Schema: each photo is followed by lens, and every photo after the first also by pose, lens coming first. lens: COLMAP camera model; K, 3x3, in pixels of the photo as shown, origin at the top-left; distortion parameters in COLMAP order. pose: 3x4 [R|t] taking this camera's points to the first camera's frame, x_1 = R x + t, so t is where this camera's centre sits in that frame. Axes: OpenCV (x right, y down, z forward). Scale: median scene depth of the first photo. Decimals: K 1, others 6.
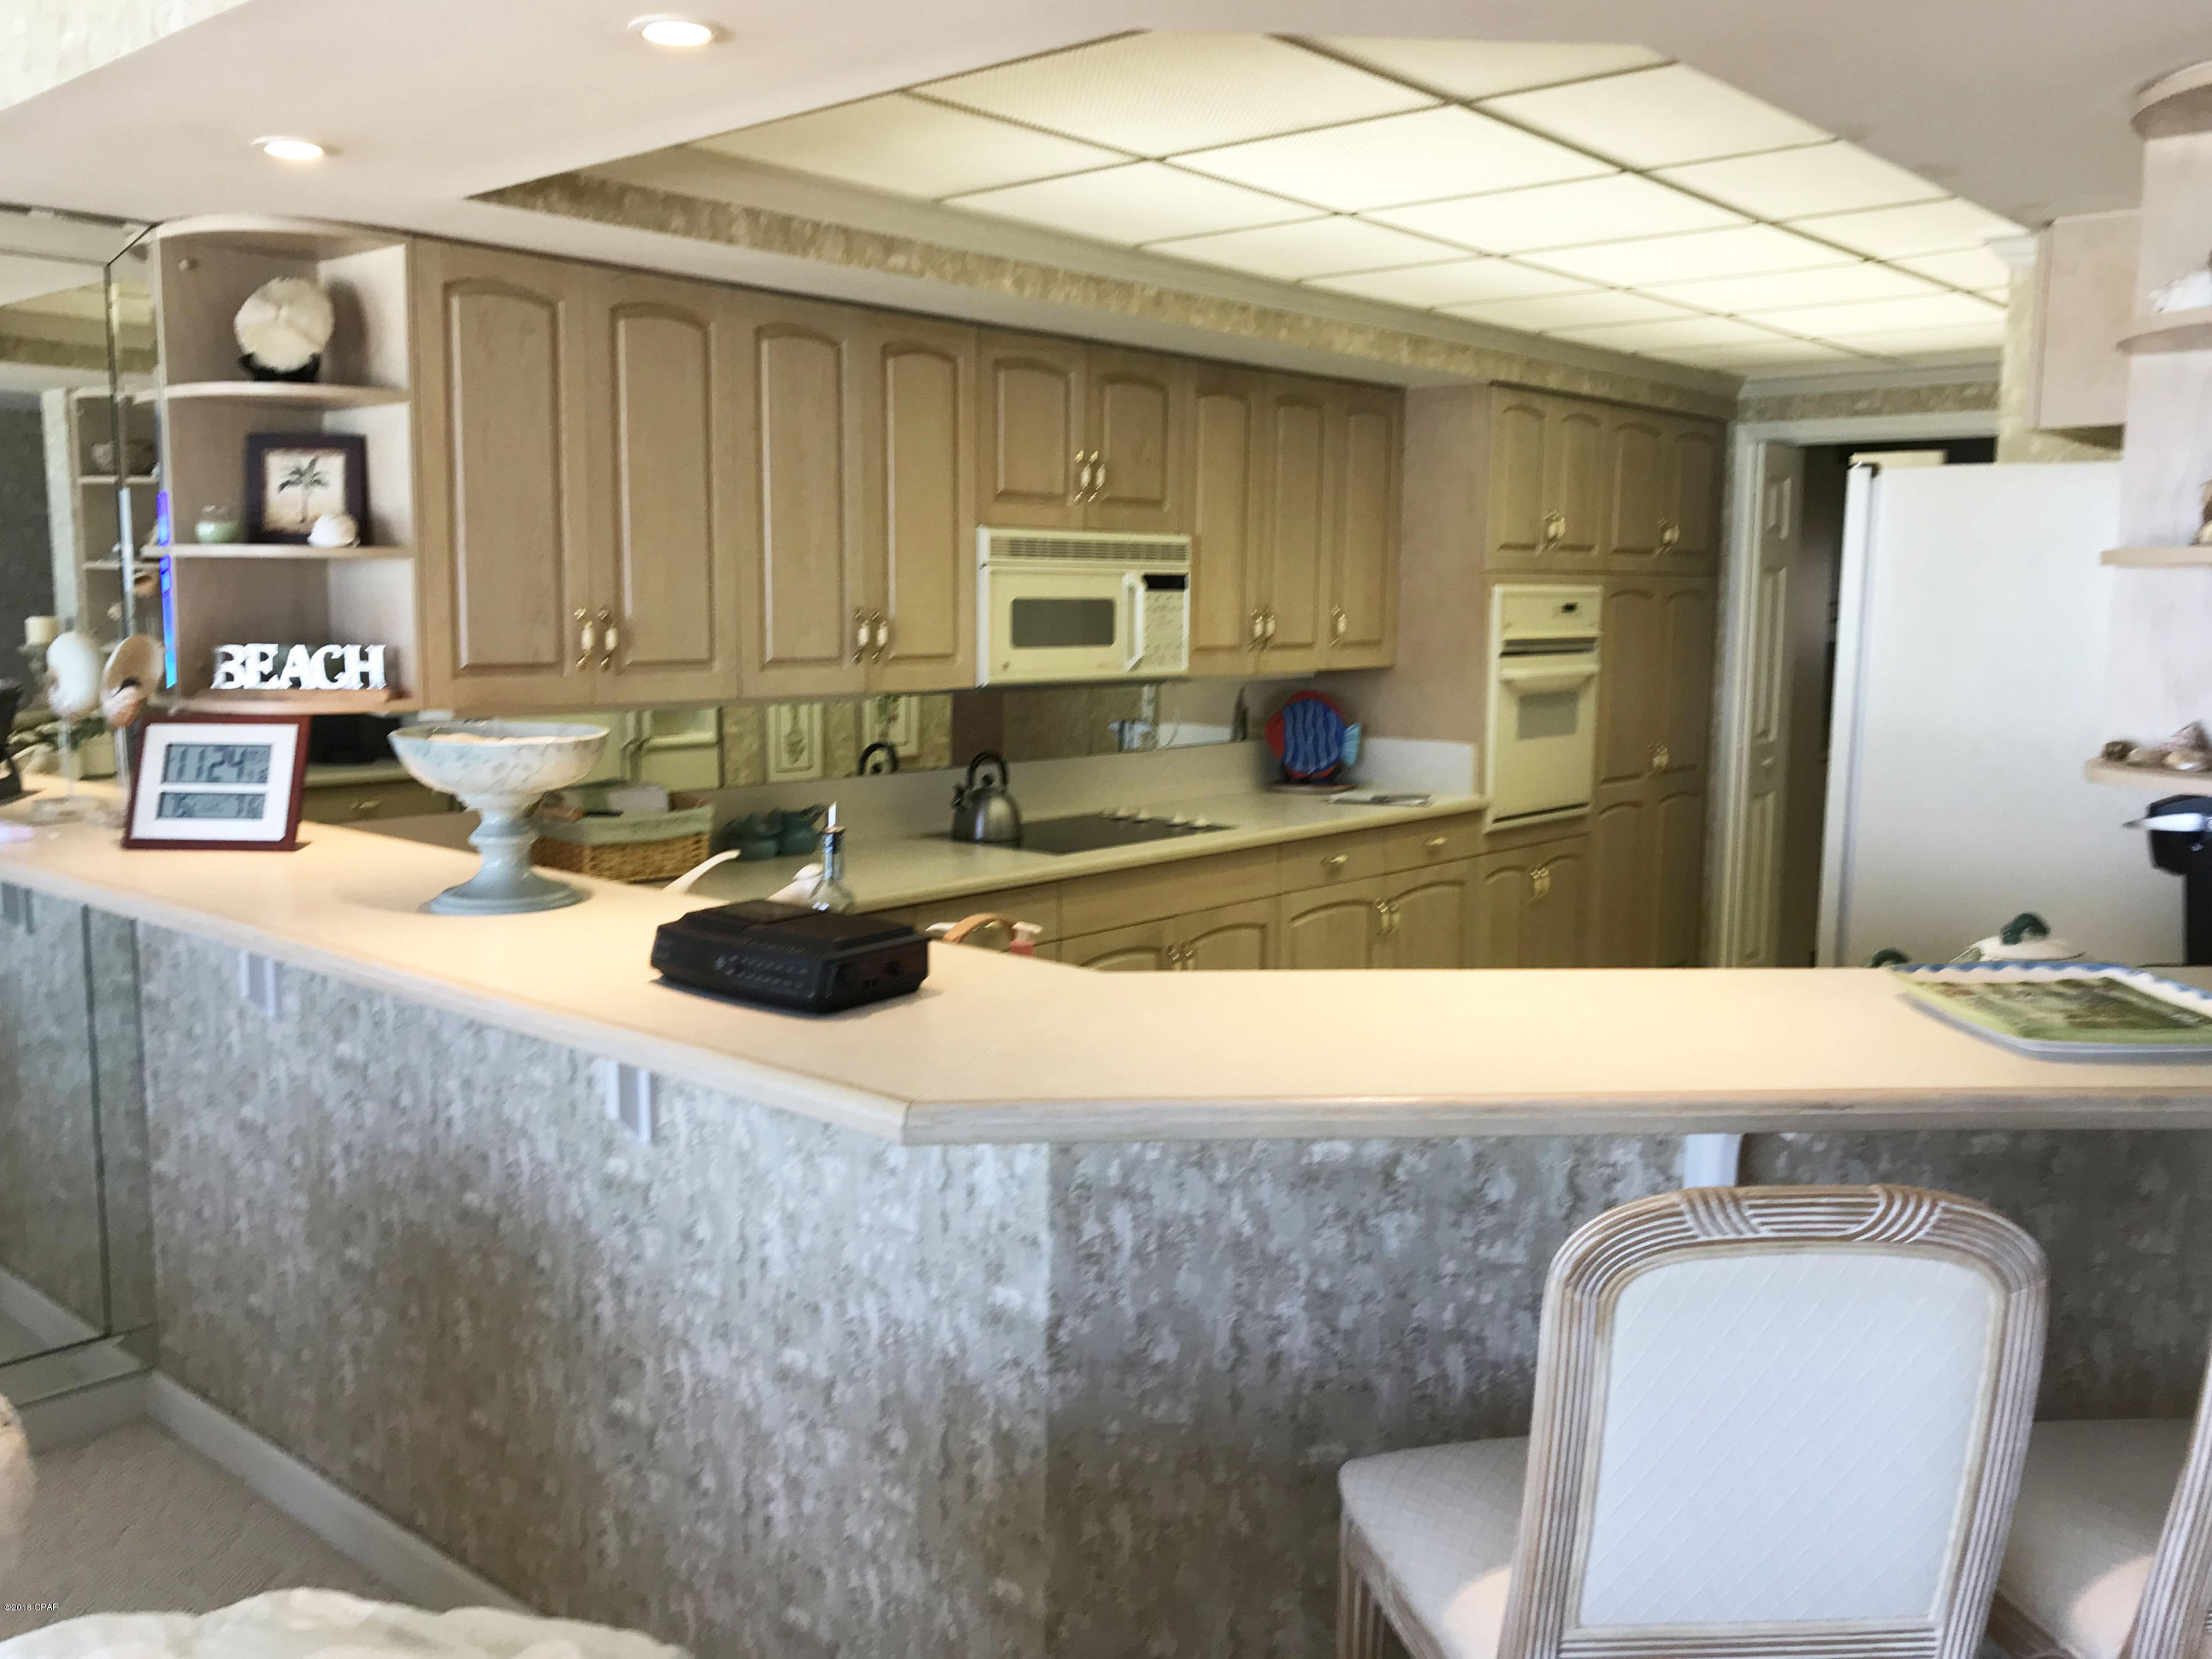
lens RADIAL K [[1906.1, 0, 1106.0], [0, 1906.1, 829.5], [0, 0, 1]] dist [0.039092, -0.002065]
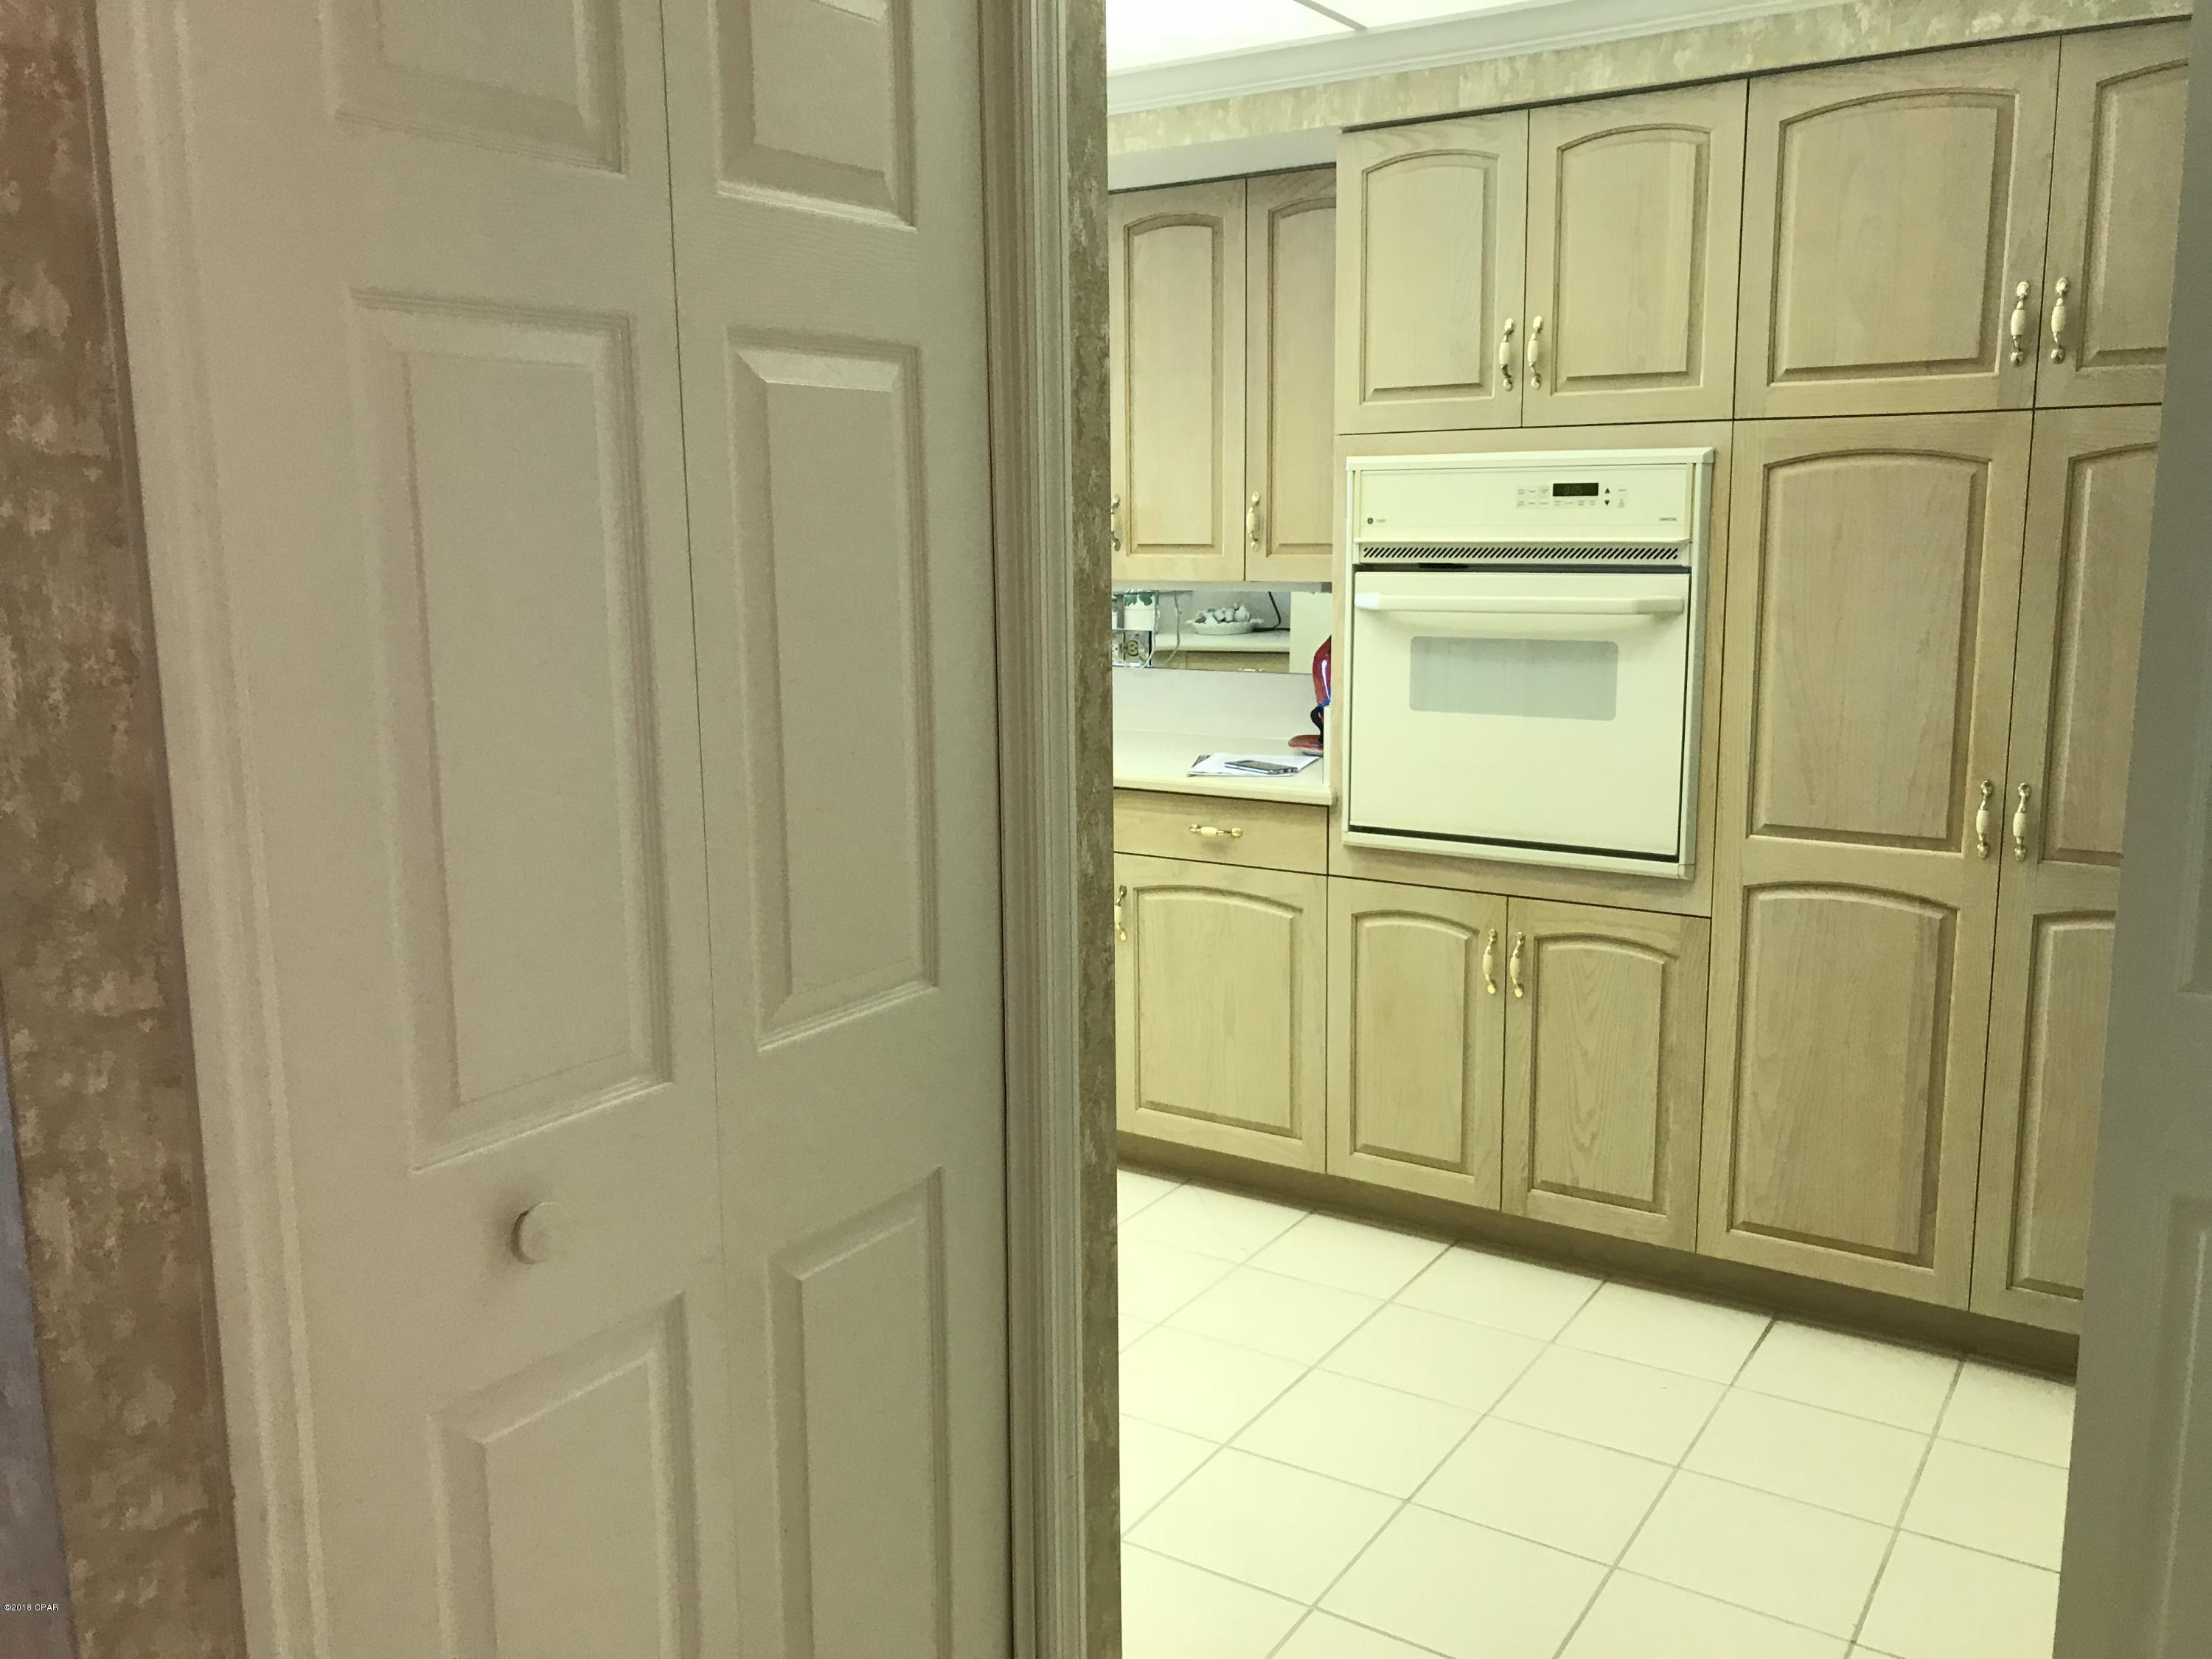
lens RADIAL K [[1906.1, 0, 1106.0], [0, 1906.1, 829.5], [0, 0, 1]] dist [0.039092, -0.002065]
pose [[0.119957, 0.157316, -0.980236, 0.774571], [-0.107162, 0.983648, 0.144749, -0.082784], [0.986979, 0.087680, 0.134853, 0.783512]]
